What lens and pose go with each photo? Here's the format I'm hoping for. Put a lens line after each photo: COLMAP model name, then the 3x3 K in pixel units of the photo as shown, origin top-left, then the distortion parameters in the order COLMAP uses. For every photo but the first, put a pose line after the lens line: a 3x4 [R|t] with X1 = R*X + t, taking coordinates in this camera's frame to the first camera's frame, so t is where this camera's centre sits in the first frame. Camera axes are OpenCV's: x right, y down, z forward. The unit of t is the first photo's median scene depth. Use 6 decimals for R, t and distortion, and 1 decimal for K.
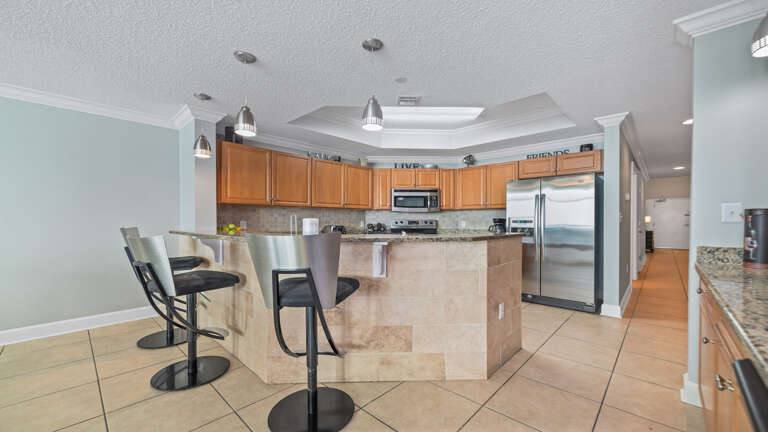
lens RADIAL K [[294.2, 0, 385.3], [0, 294.2, 217.4], [0, 0, 1]] dist [0.002596, 0.000126]
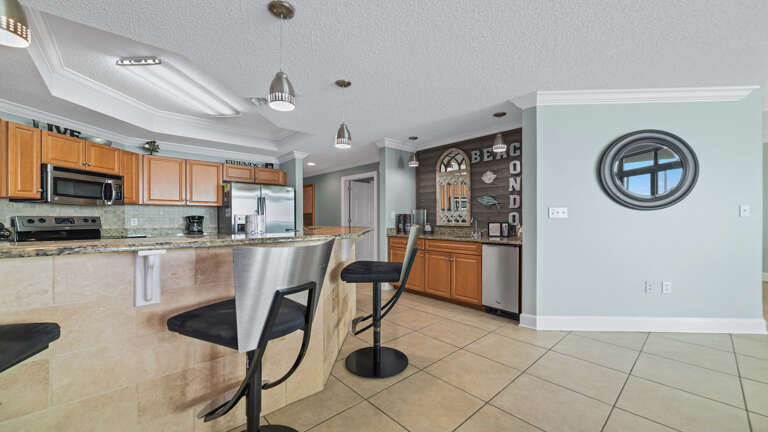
lens RADIAL K [[294.2, 0, 386.0], [0, 294.2, 219.9], [0, 0, 1]] dist [0.002596, 0.000126]
pose [[0.069220, -0.005964, 0.997584, -0.510611], [-0.009861, 0.999929, 0.006663, 0.004604], [-0.997553, -0.010298, 0.069156, 0.266304]]
